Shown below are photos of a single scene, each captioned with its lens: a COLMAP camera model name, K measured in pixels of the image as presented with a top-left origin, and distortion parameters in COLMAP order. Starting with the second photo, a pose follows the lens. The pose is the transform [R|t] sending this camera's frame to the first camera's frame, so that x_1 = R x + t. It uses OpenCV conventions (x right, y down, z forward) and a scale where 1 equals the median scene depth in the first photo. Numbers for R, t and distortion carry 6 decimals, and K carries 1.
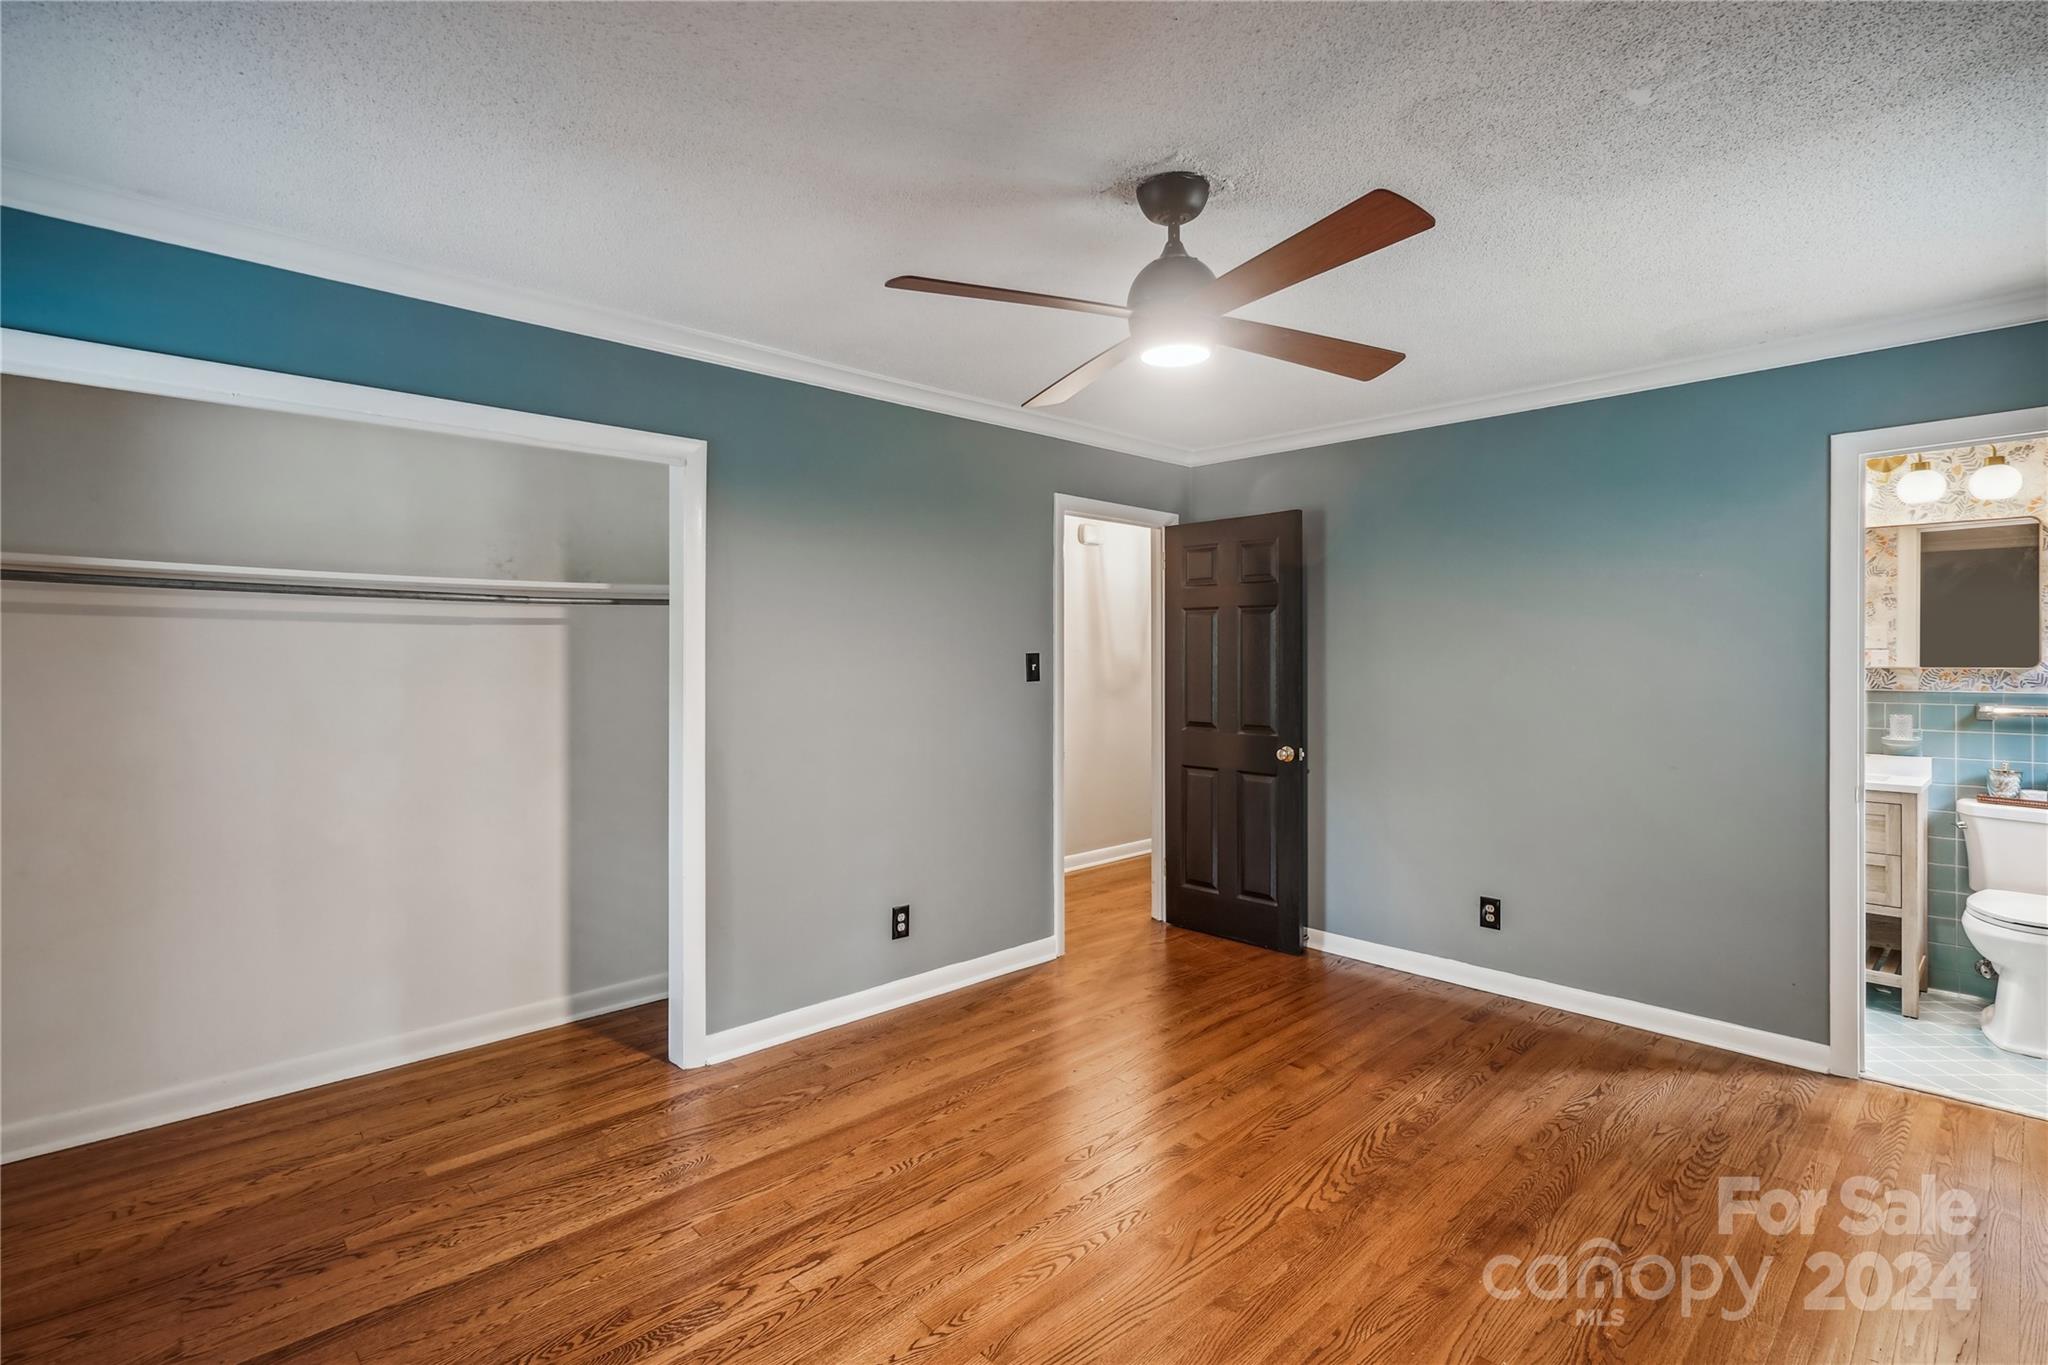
lens RADIAL K [[979.6, 0, 1030.4], [0, 979.6, 659.4], [0, 0, 1]] dist [-0.001504, -0.000054]
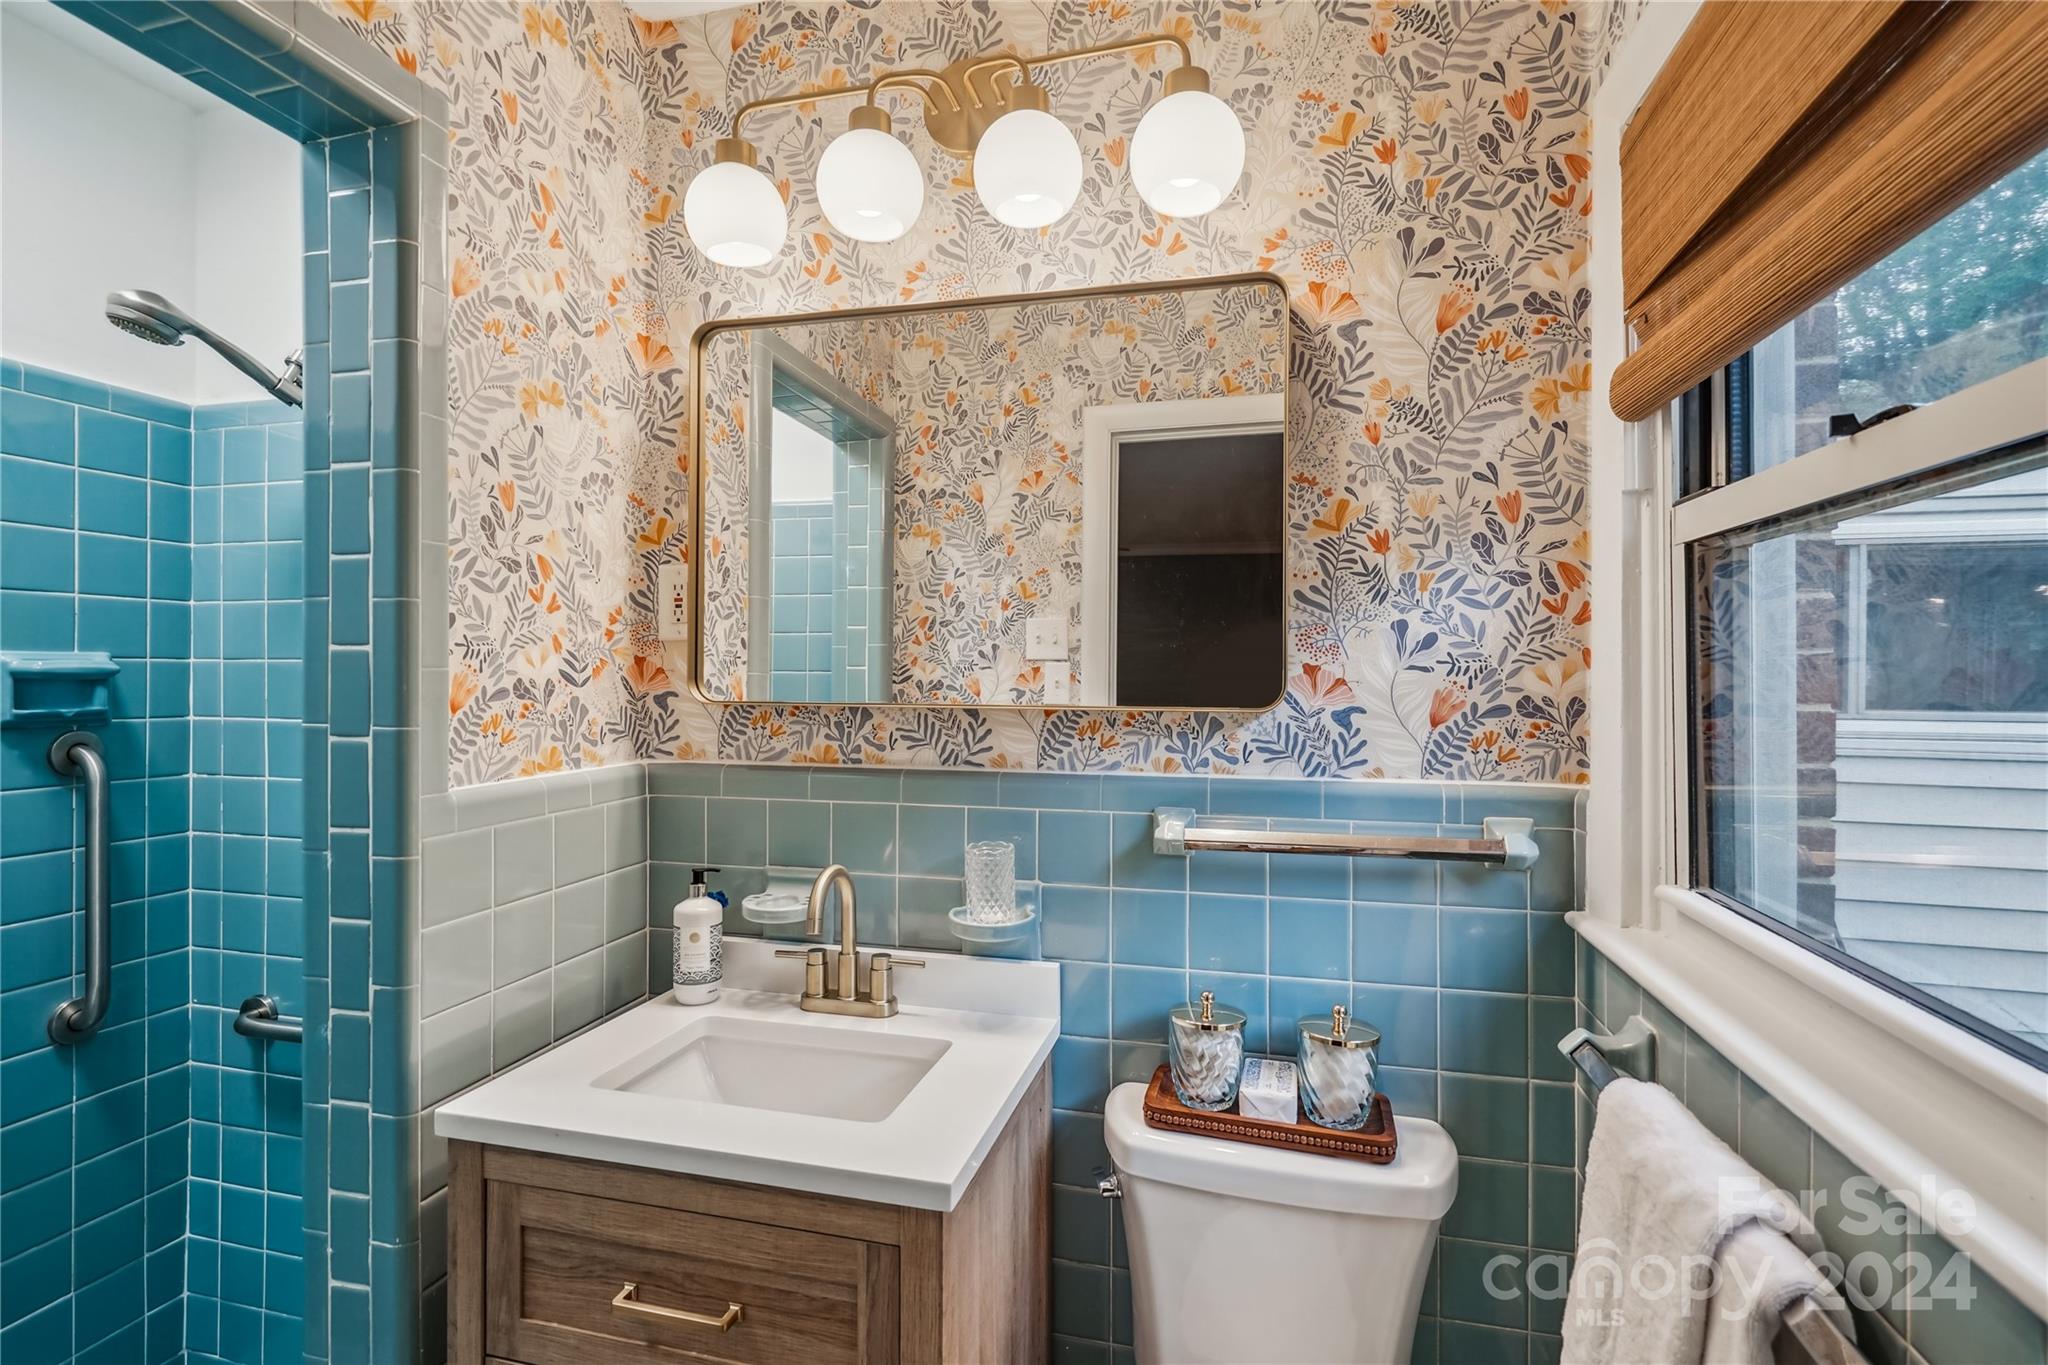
lens RADIAL K [[961.7, 0, 1036.0], [0, 961.7, 680.6], [0, 0, 1]] dist [-0.004927, 0.000645]
pose [[0.844595, -0.002069, 0.535402, 0.747233], [-0.001384, 0.999981, 0.006047, -0.003250], [-0.535405, -0.005849, 0.844575, 0.730855]]
